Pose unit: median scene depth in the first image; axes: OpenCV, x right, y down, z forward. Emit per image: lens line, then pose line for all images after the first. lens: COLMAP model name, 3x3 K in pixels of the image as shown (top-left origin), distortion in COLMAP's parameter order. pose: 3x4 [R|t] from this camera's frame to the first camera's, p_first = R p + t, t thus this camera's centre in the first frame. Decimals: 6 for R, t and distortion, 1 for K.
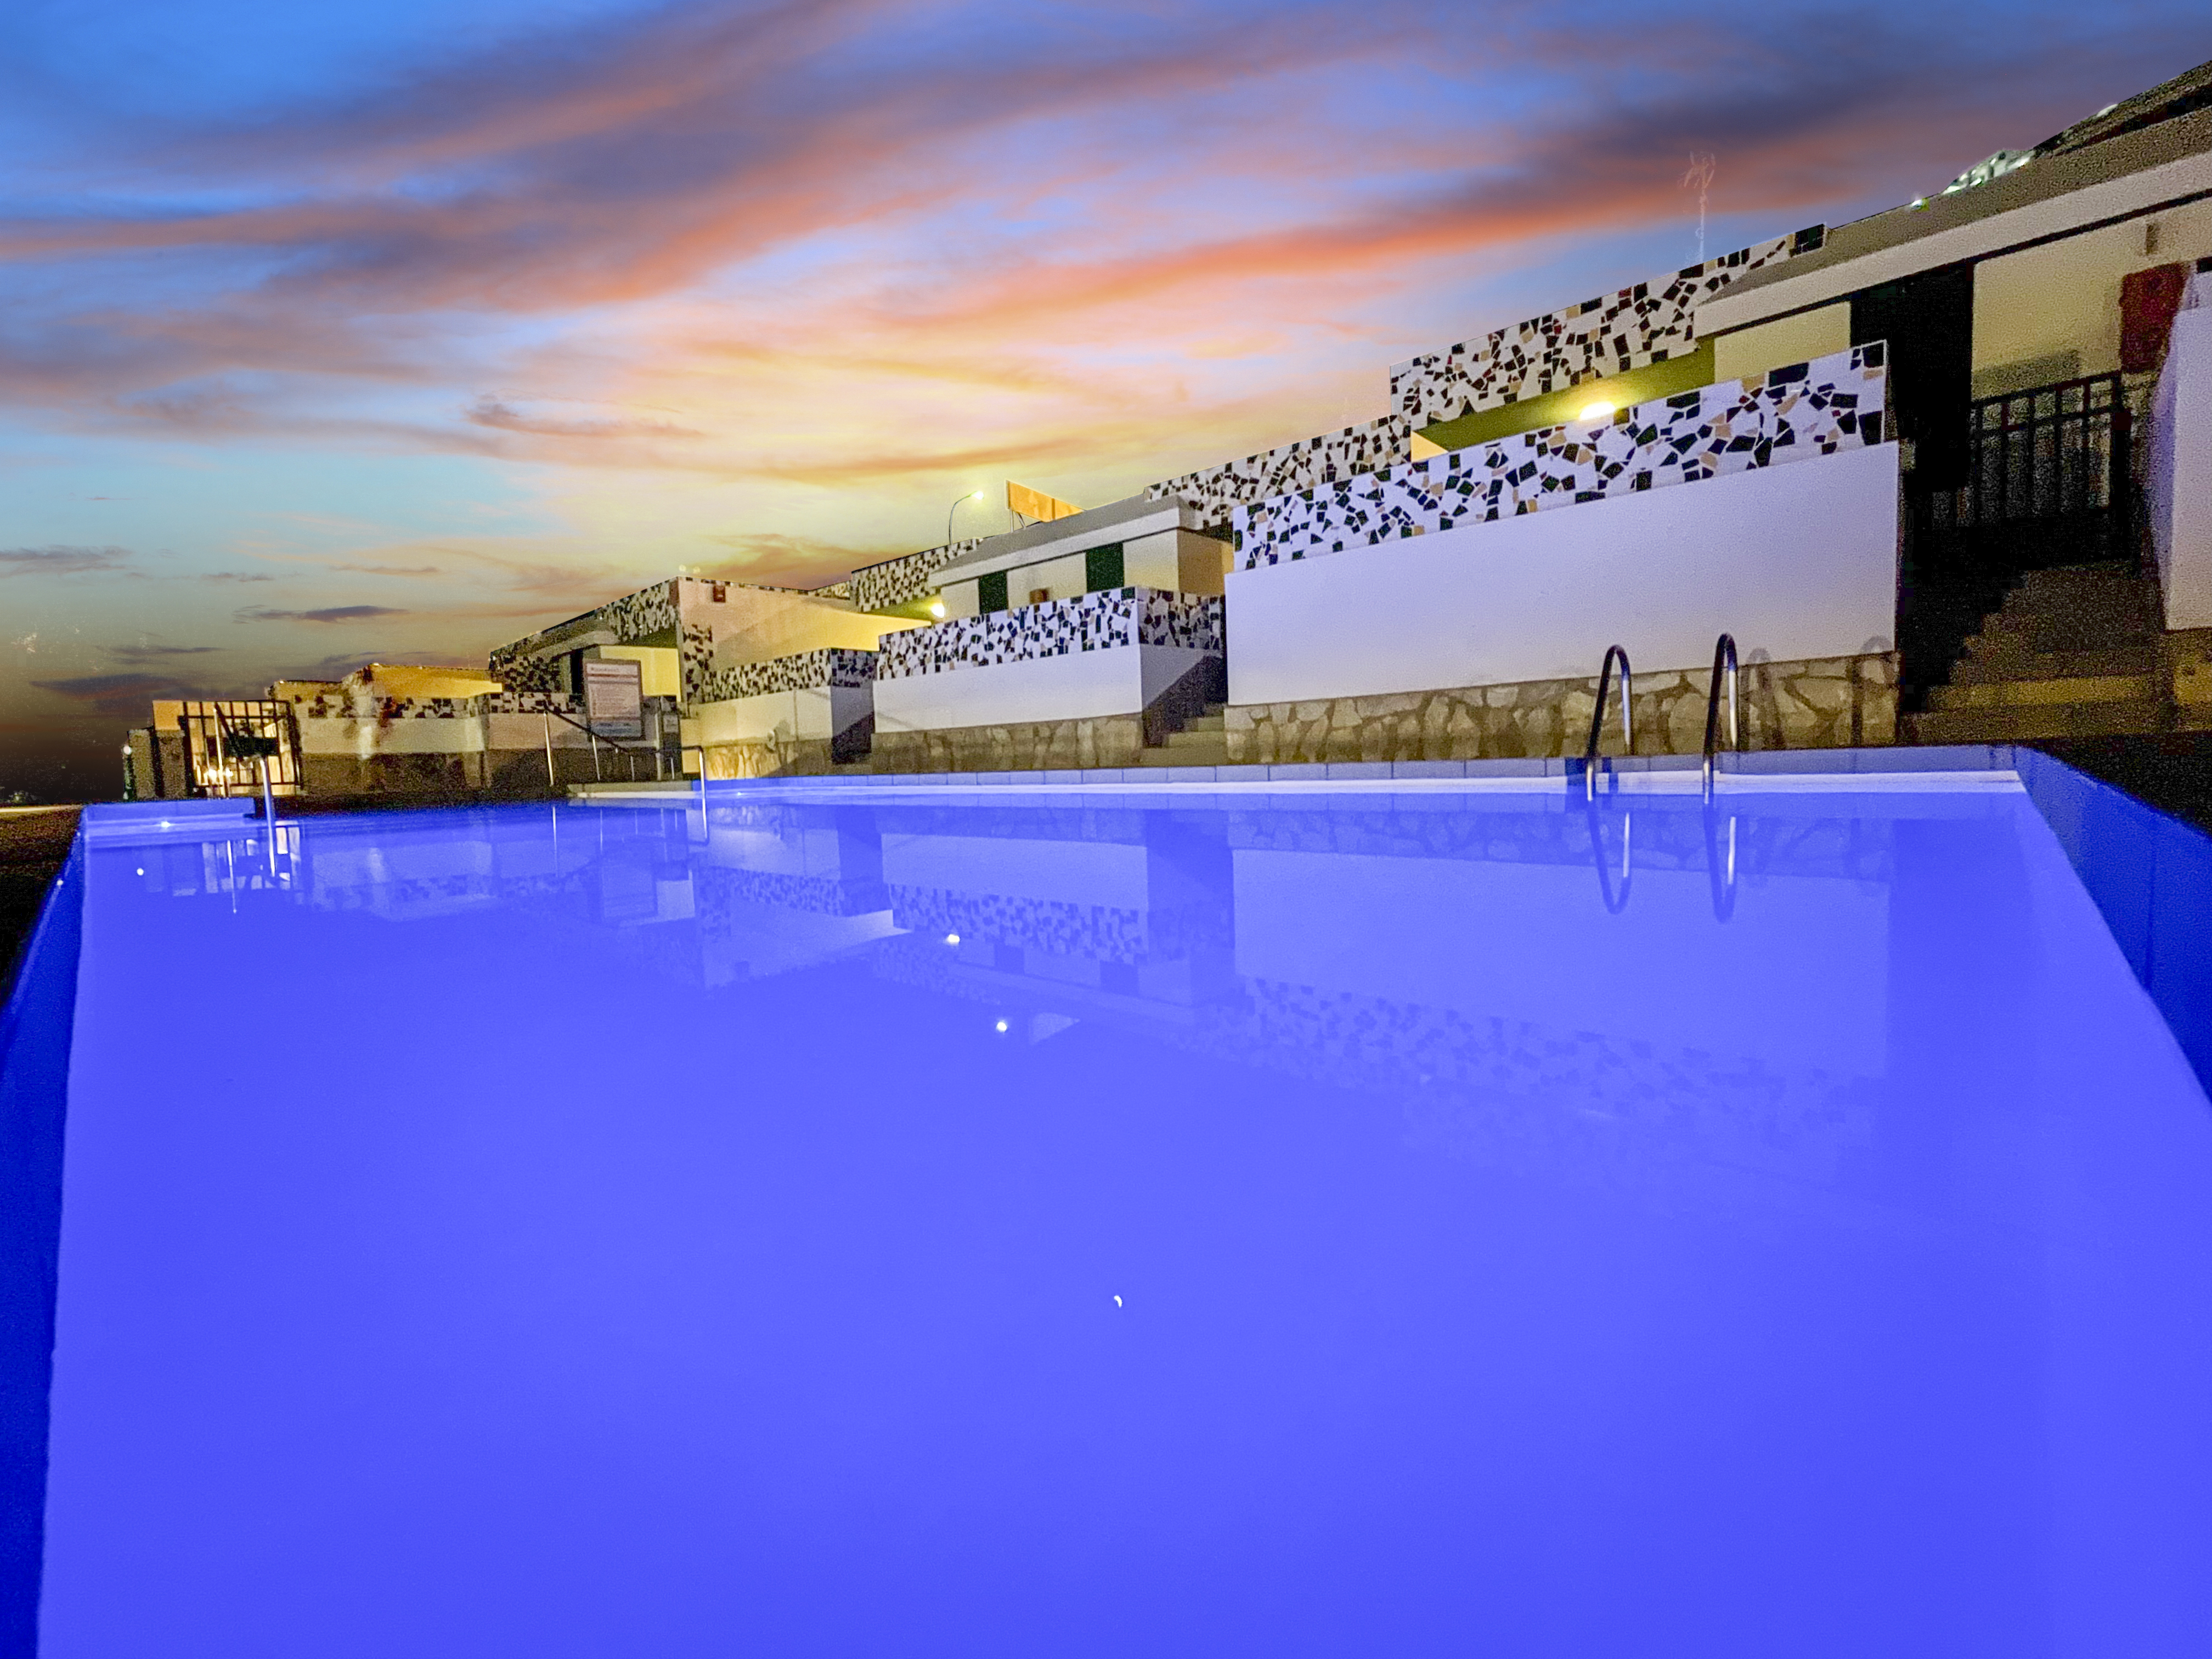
lens RADIAL K [[939.2, 0, 1106.0], [0, 939.2, 829.5], [0, 0, 1]] dist [-0.016186, -0.000494]
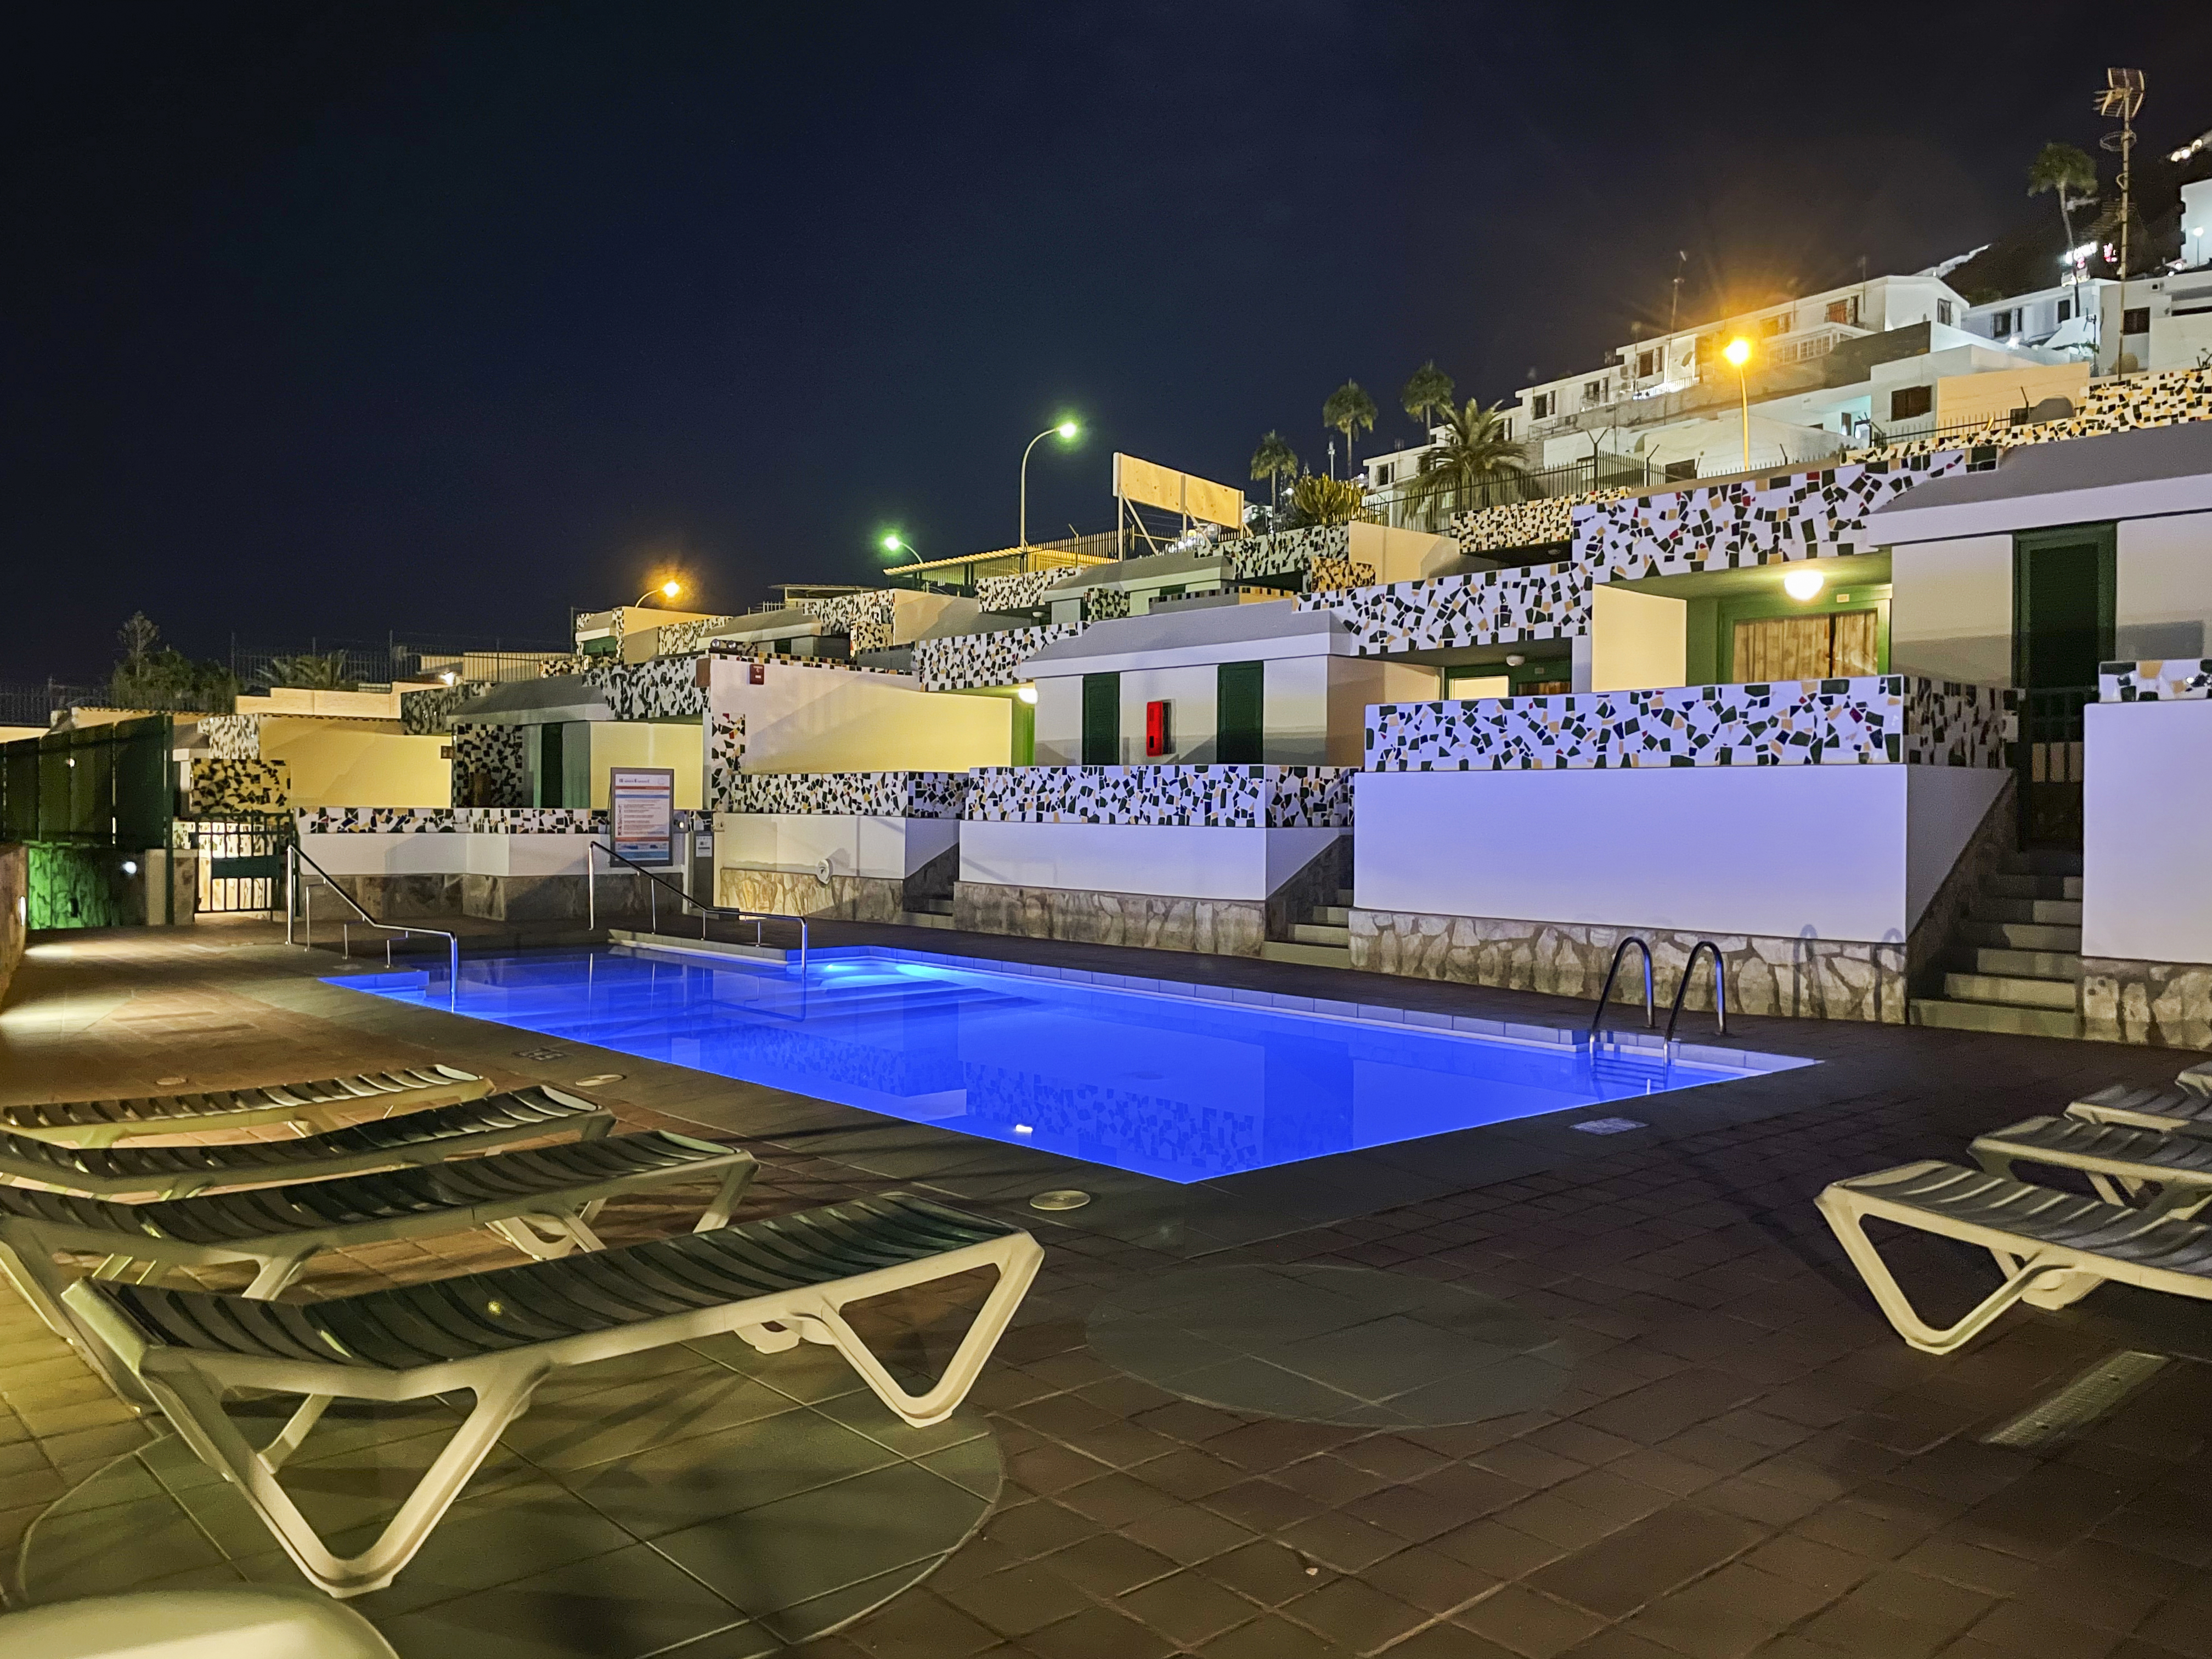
lens RADIAL K [[1666.6, 0, 1104.7], [0, 1666.6, 813.2], [0, 0, 1]] dist [0.089343, -0.152186]
pose [[0.994904, 0.044152, -0.090645, 0.023872], [-0.050477, 0.996359, -0.068714, -0.083602], [0.087281, 0.072940, 0.993510, -0.614791]]
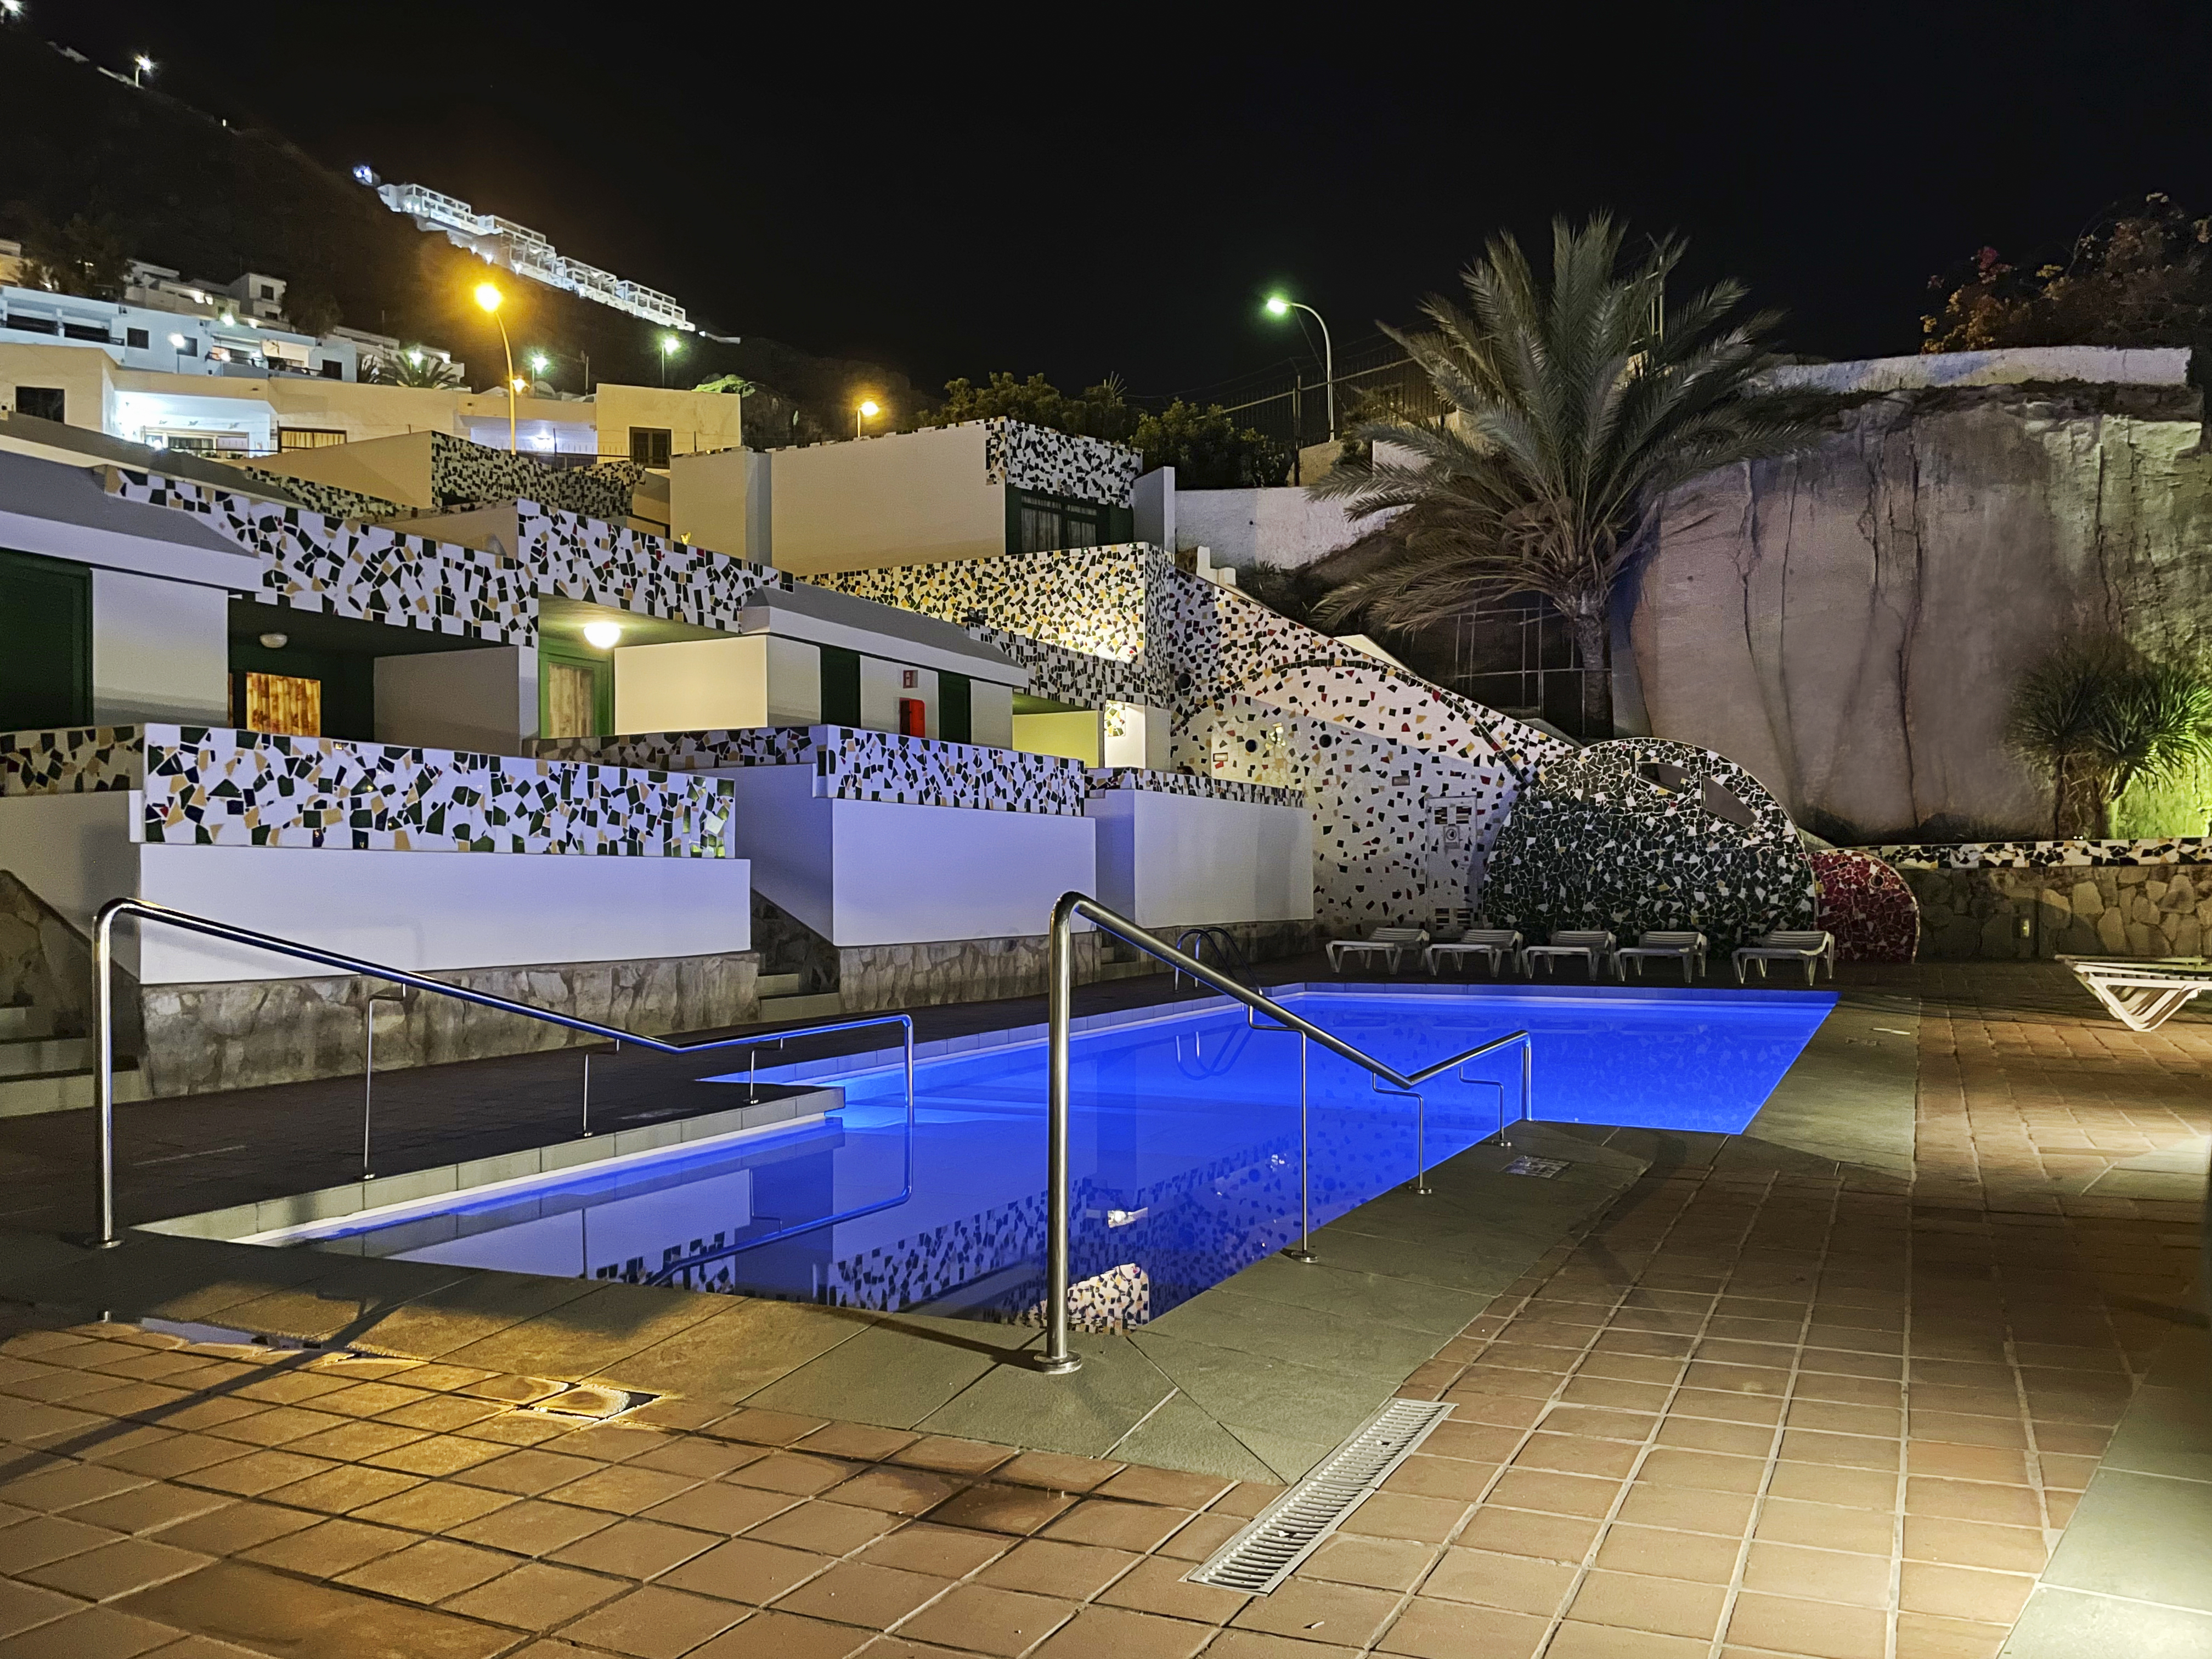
lens RADIAL K [[1757.2, 0, 1099.4], [0, 1757.2, 878.5], [0, 0, 1]] dist [0.101940, -0.123412]
pose [[-0.307641, 0.045190, 0.950429, -1.276439], [0.091312, 0.995663, -0.017784, -0.122164], [-0.947111, 0.081315, -0.310434, 1.080457]]
